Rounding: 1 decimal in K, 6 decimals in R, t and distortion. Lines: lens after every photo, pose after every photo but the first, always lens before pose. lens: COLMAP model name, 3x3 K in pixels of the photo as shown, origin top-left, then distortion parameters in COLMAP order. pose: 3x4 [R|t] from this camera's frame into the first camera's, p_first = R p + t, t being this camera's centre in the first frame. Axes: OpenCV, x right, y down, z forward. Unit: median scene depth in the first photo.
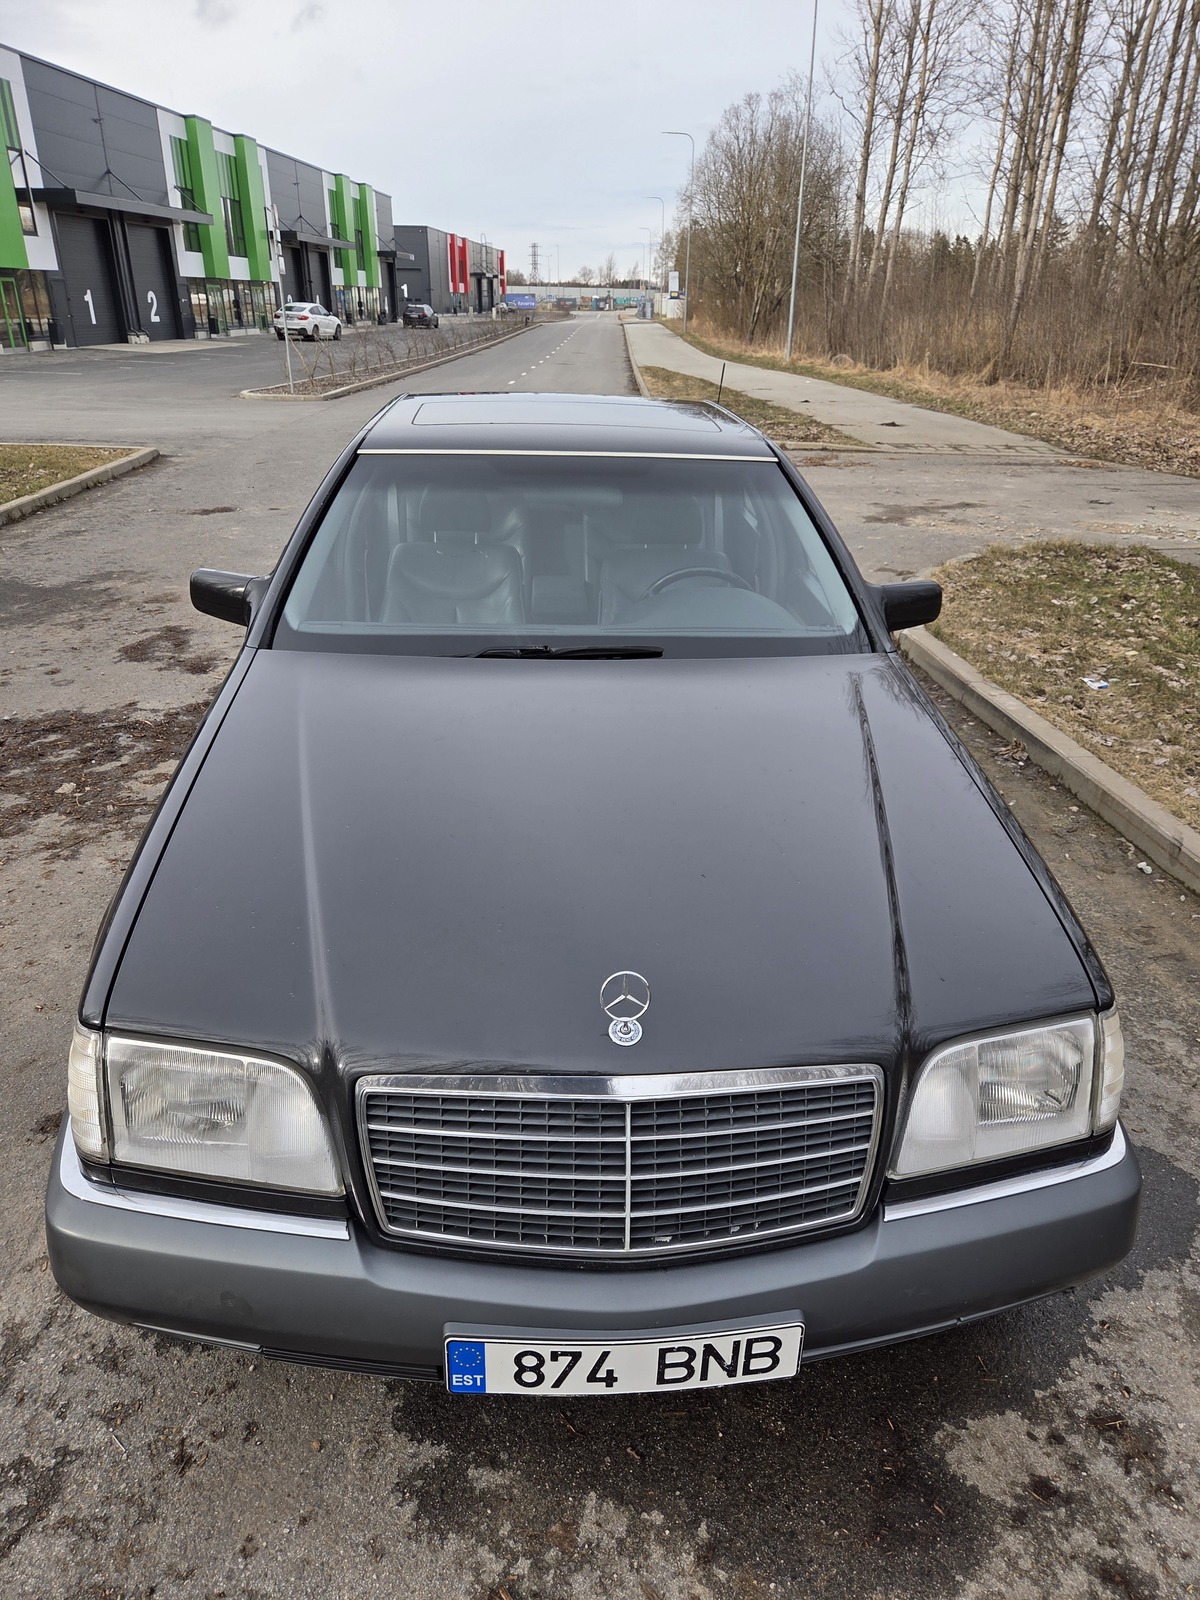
lens RADIAL K [[1060.4, 0, 607.7], [0, 1060.4, 823.2], [0, 0, 1]] dist [0.079271, -0.068095]
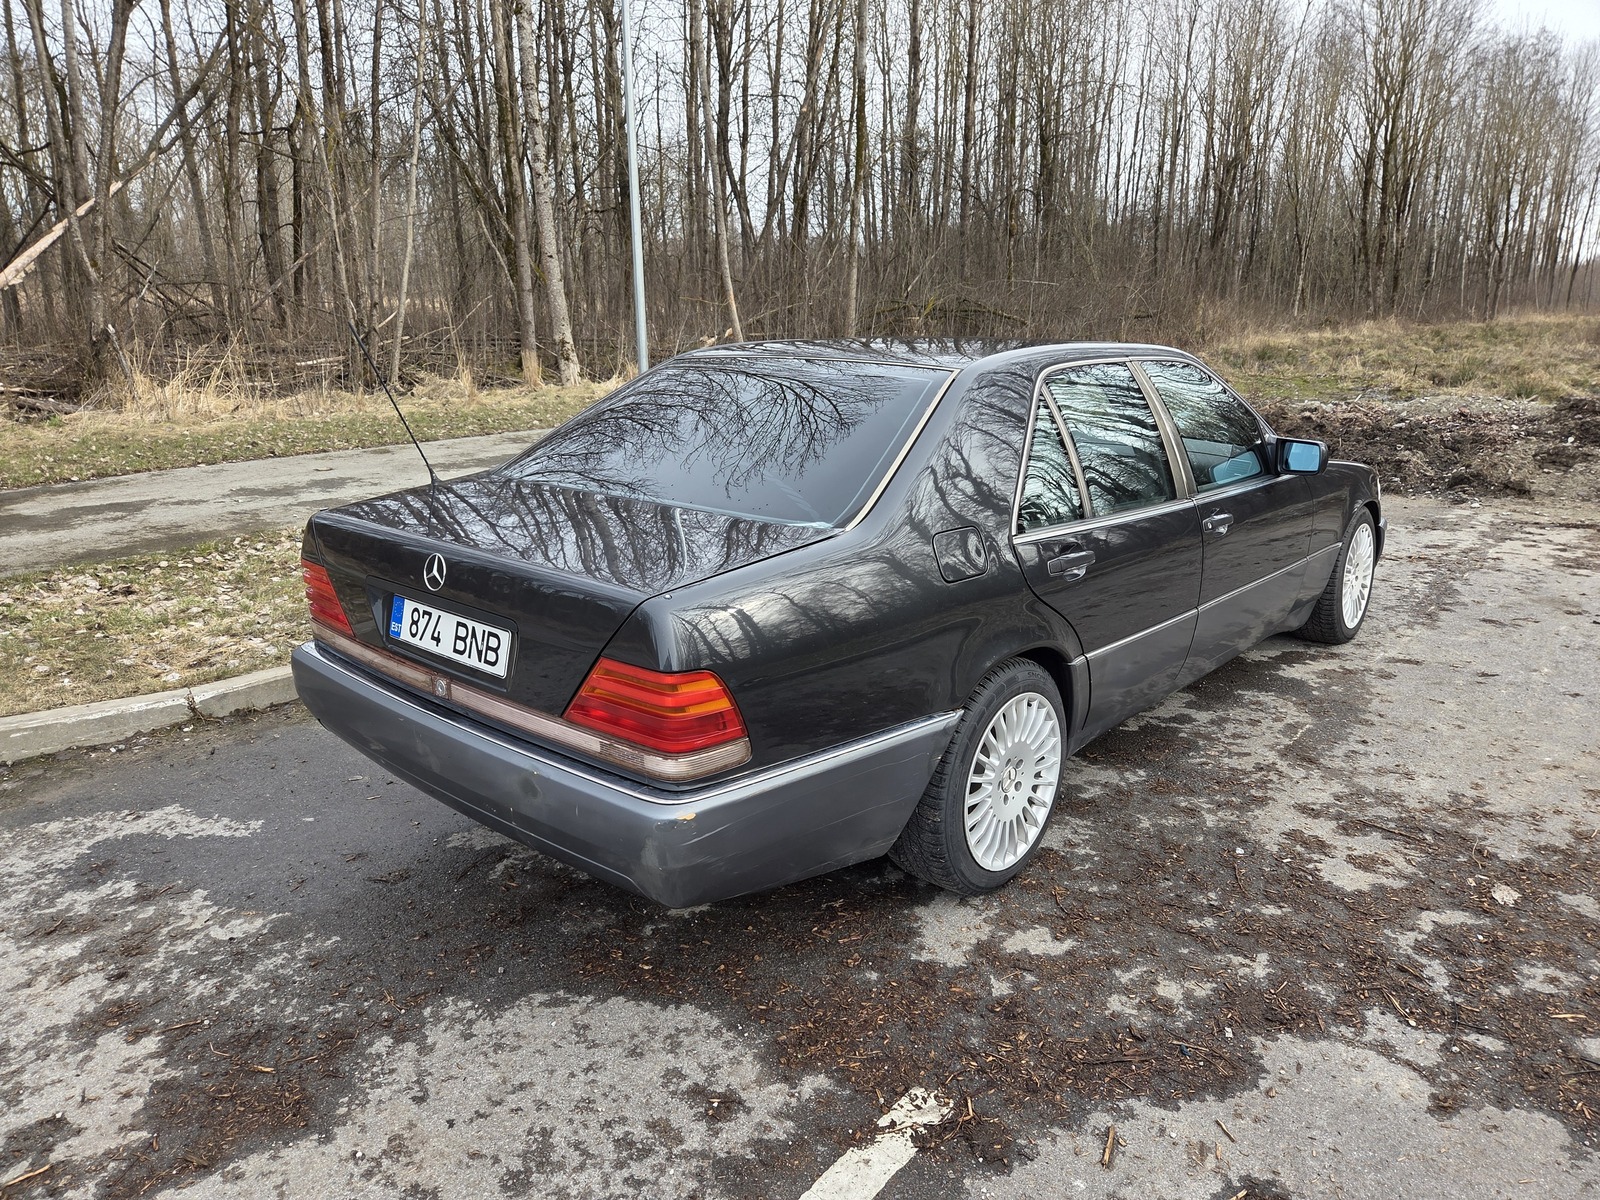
lens RADIAL K [[1060.4, 0, 804.5], [0, 1060.4, 623.1], [0, 0, 1]] dist [0.079271, -0.068095]
pose [[-0.691704, -0.228864, 0.684957, -1.409873], [0.298270, 0.773248, 0.559573, -1.565417], [-0.657708, 0.591361, -0.466596, 3.412611]]
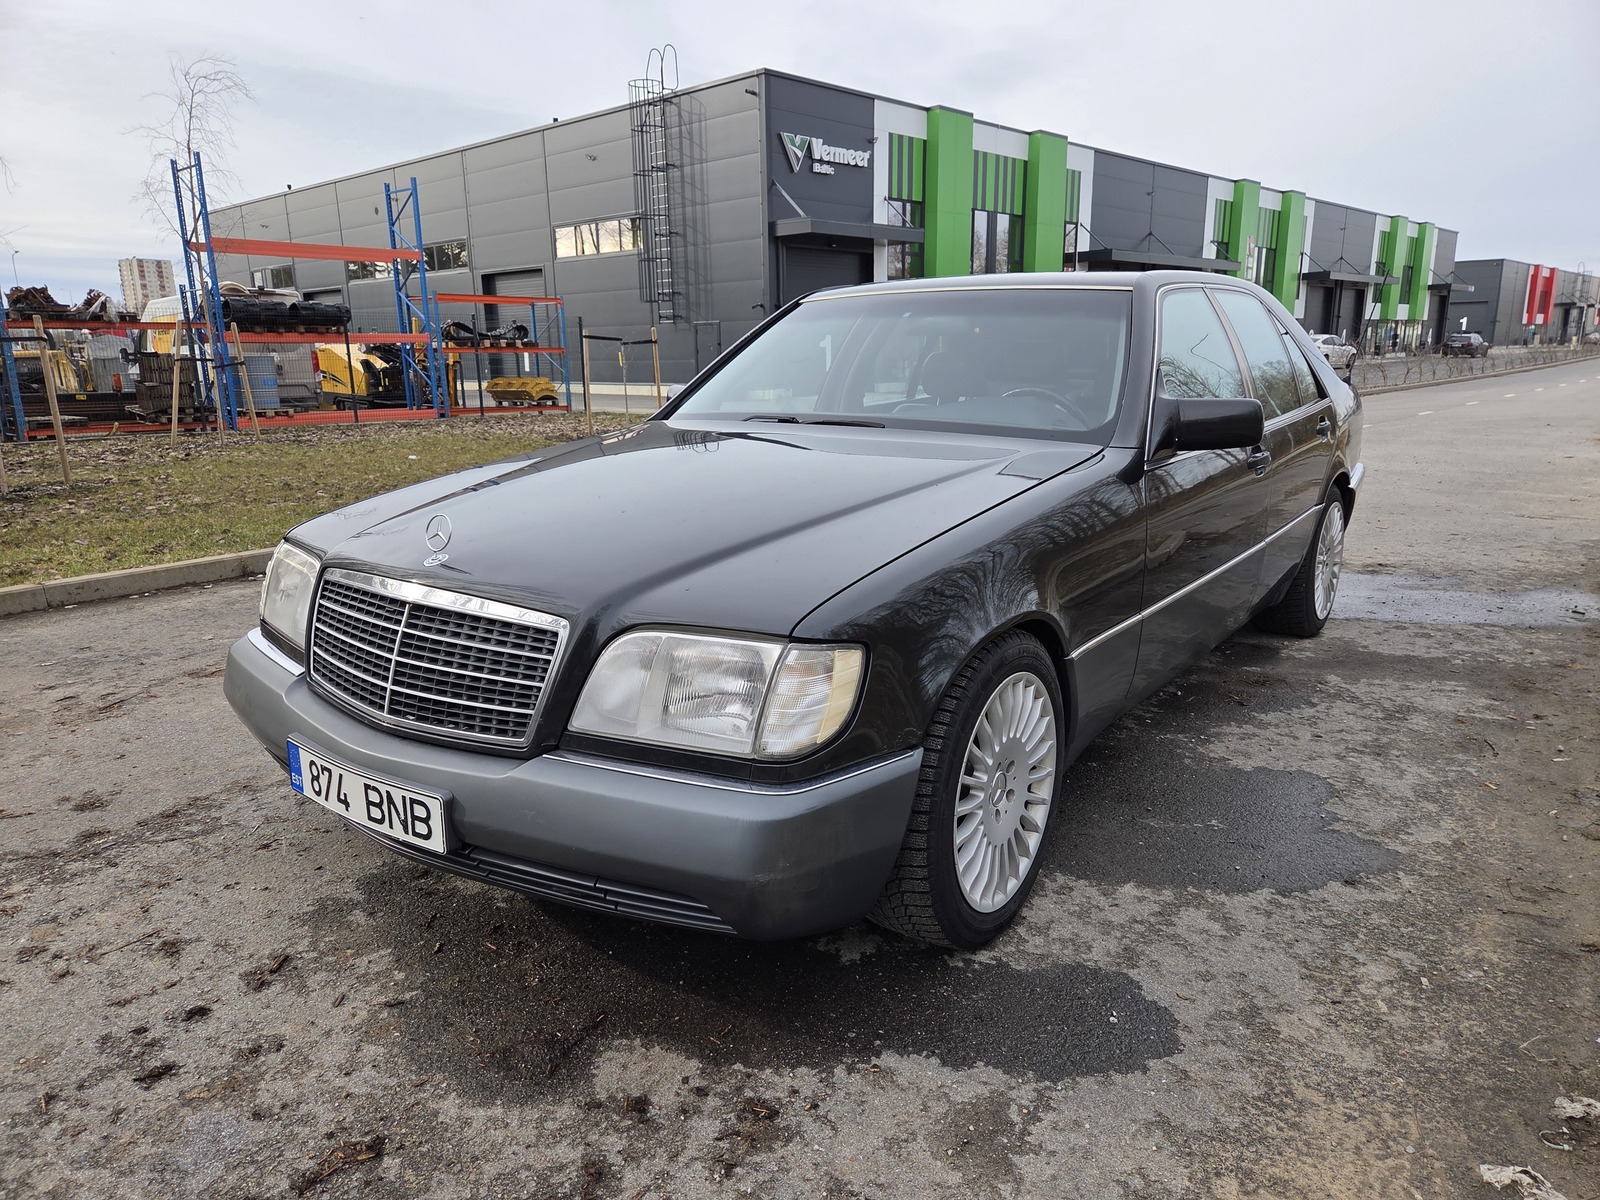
lens RADIAL K [[1060.4, 0, 804.5], [0, 1060.4, 623.1], [0, 0, 1]] dist [0.079271, -0.068095]
pose [[0.758148, 0.137014, -0.637526, 1.016919], [-0.261062, 0.959681, -0.104206, 0.238224], [0.597544, 0.245437, 0.763349, 0.218388]]
